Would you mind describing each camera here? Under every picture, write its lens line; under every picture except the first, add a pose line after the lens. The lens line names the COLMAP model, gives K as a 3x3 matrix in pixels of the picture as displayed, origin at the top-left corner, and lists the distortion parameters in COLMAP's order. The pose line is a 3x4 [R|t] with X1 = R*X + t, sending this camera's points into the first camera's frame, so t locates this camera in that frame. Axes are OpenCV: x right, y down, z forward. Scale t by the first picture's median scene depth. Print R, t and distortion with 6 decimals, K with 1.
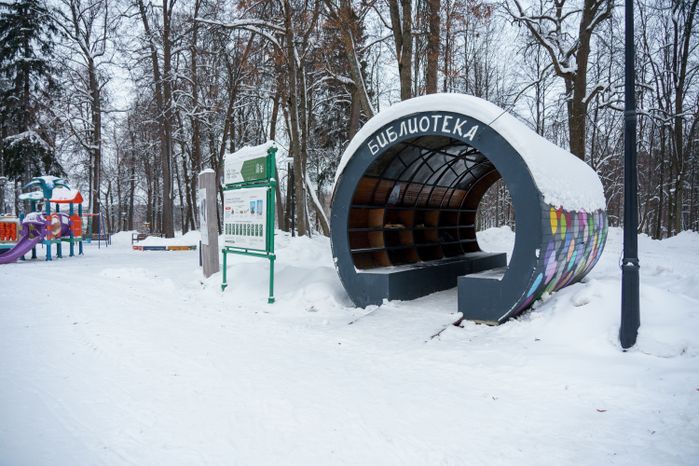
lens RADIAL K [[485.4, 0, 349.5], [0, 485.4, 233.0], [0, 0, 1]] dist [-0.003370, -0.001478]
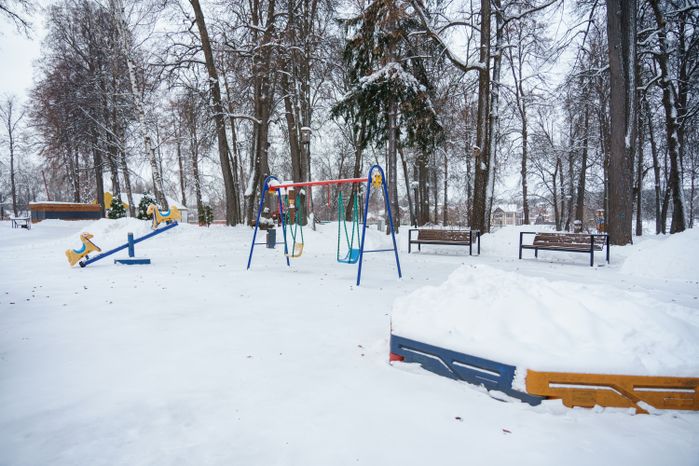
lens RADIAL K [[485.4, 0, 349.5], [0, 485.4, 233.0], [0, 0, 1]] dist [-0.003370, -0.001478]
pose [[0.623541, 0.029347, -0.781240, -0.113609], [-0.011194, 0.999528, 0.028612, -0.004396], [0.781711, -0.009095, 0.623575, 0.329272]]
